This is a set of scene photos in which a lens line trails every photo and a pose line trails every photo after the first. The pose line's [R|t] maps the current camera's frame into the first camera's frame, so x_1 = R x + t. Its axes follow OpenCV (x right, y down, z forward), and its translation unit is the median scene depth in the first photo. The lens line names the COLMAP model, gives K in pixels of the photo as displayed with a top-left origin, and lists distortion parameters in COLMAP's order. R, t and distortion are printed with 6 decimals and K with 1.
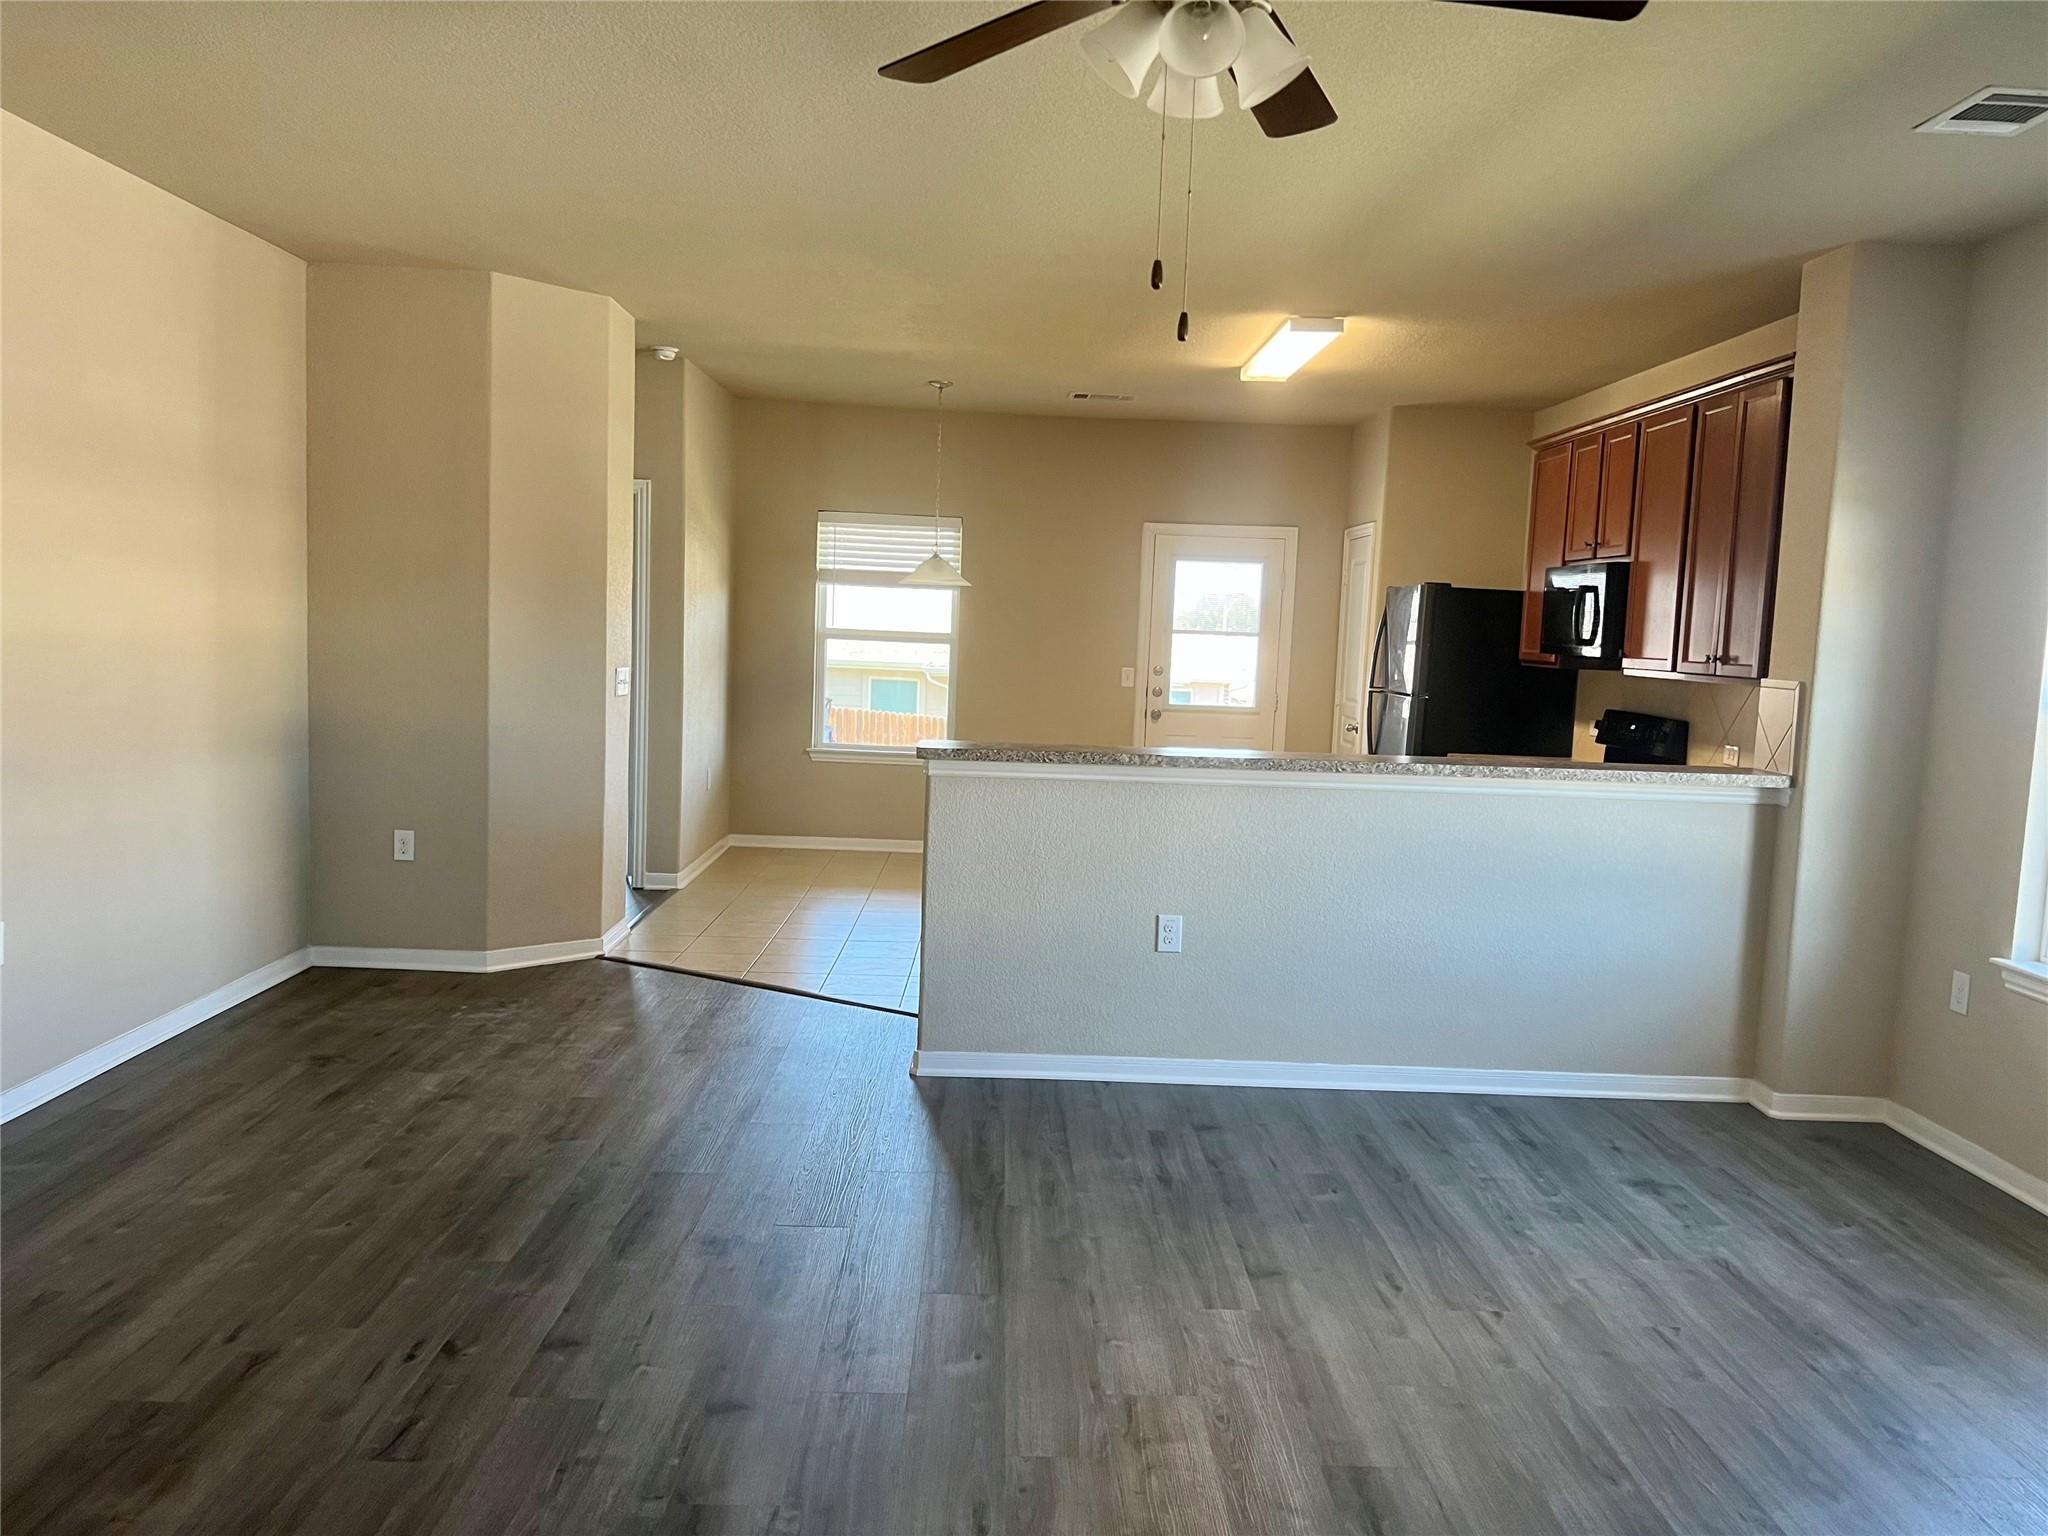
lens RADIAL K [[1530.6, 0, 1027.3], [0, 1530.6, 769.4], [0, 0, 1]] dist [0.065048, -0.092857]
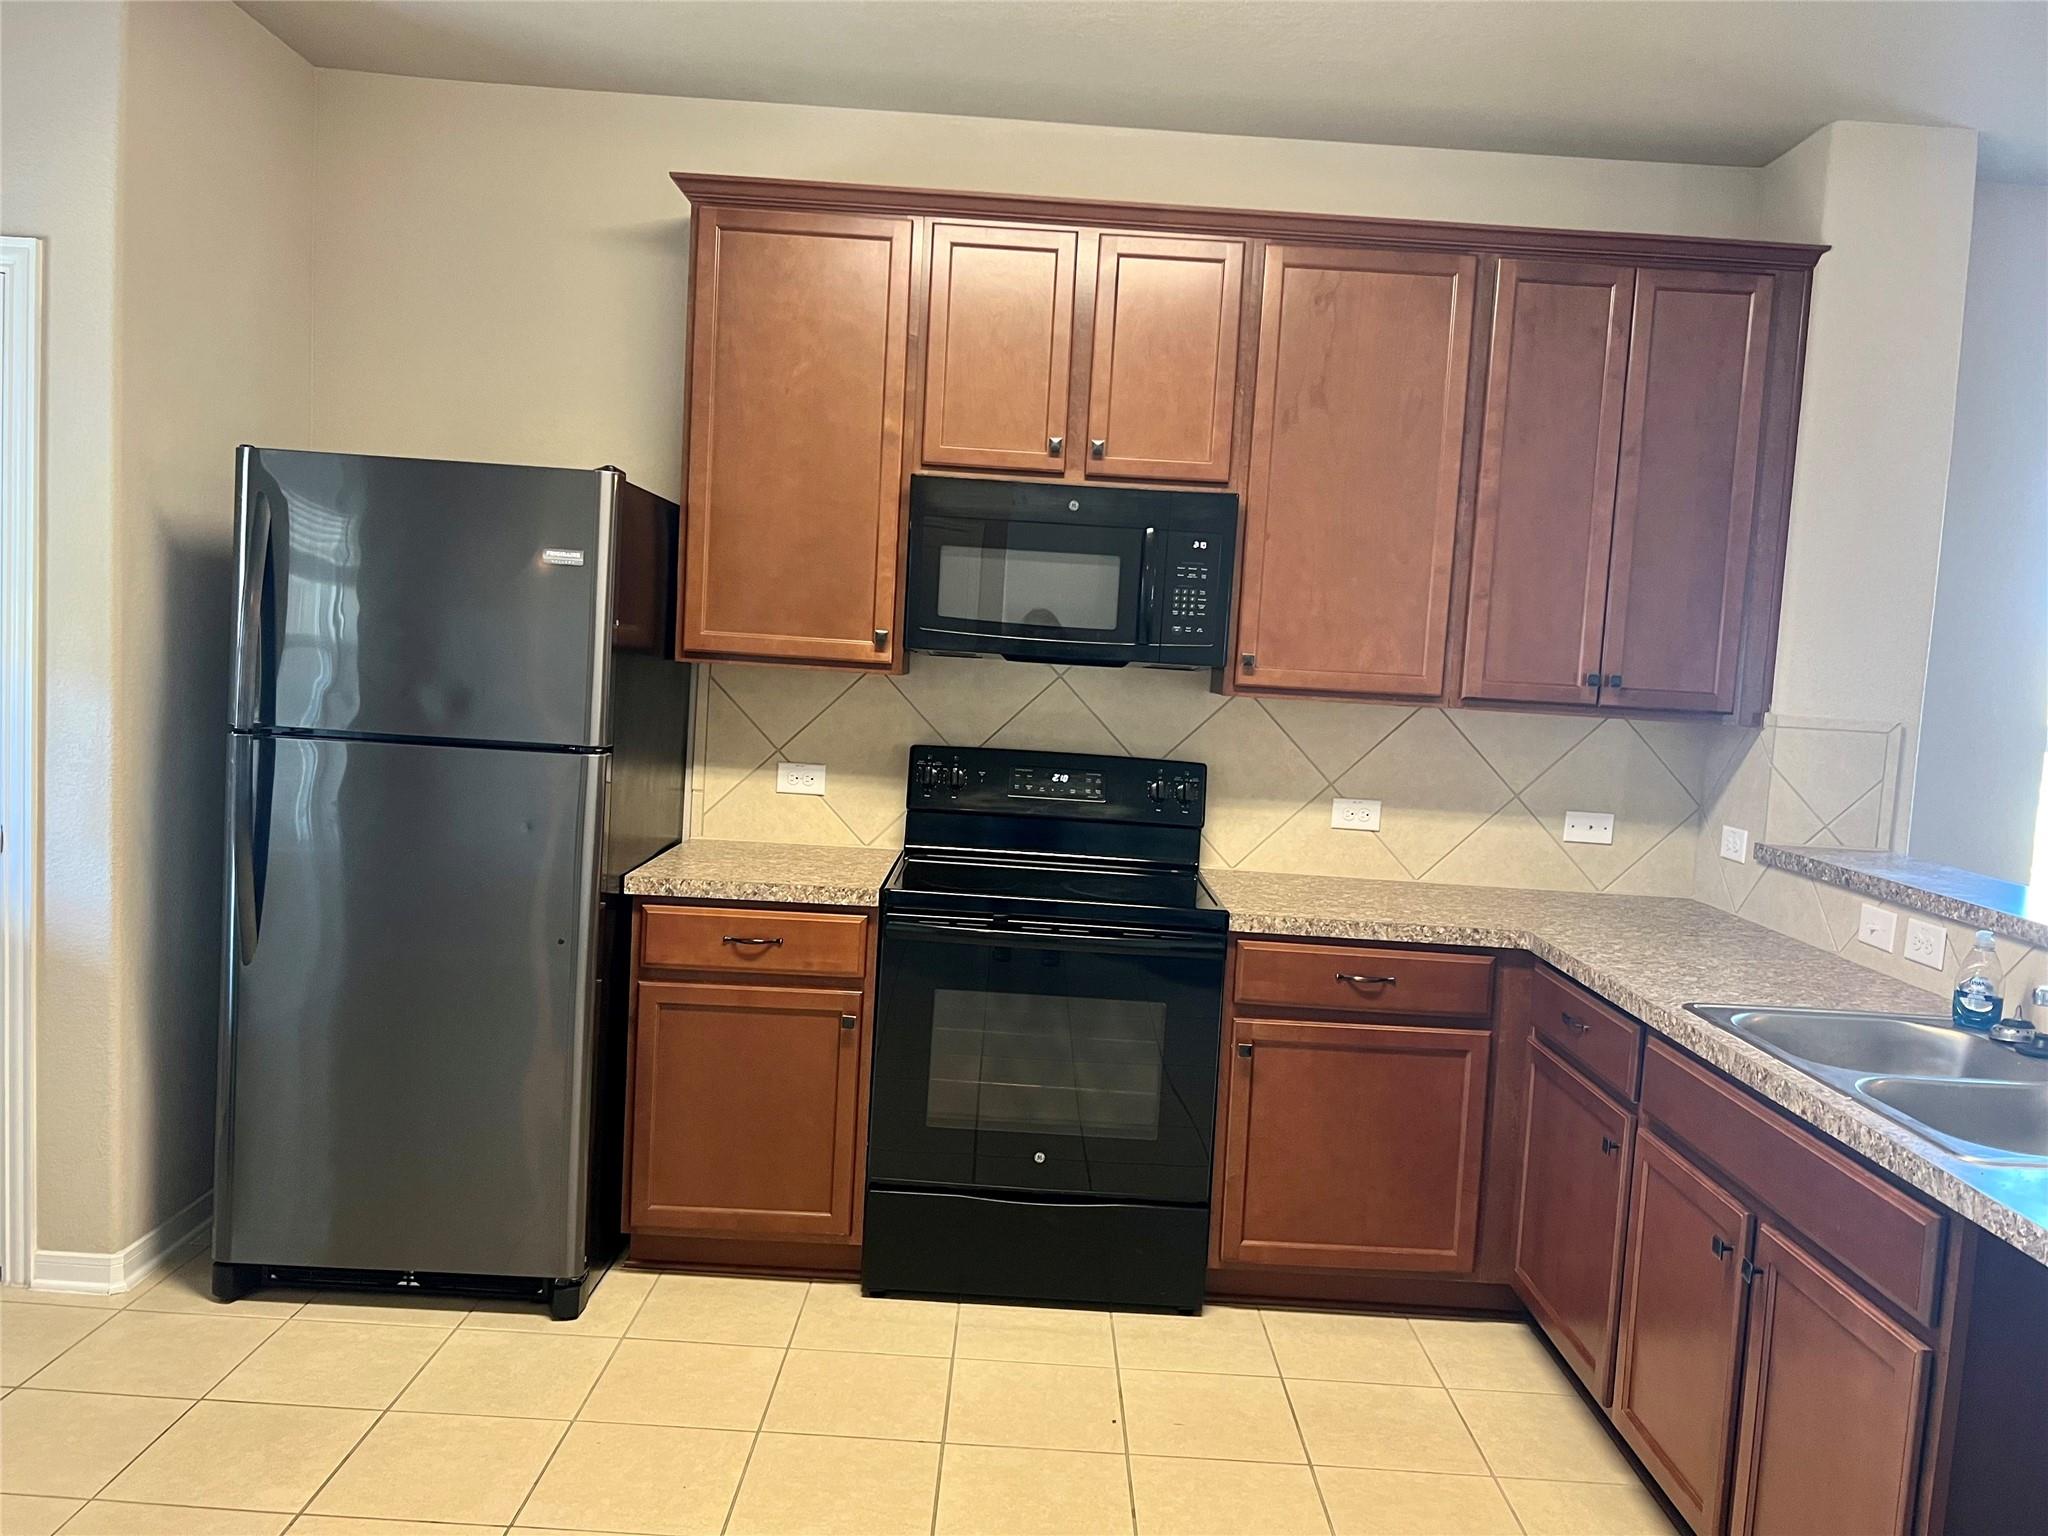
lens RADIAL K [[1530.6, 0, 1027.3], [0, 1530.6, 769.4], [0, 0, 1]] dist [0.065048, -0.092857]
pose [[0.020870, -0.122786, 0.992214, -0.133653], [0.037765, 0.991818, 0.121943, -0.079479], [-0.999069, 0.034926, 0.025337, 0.793840]]
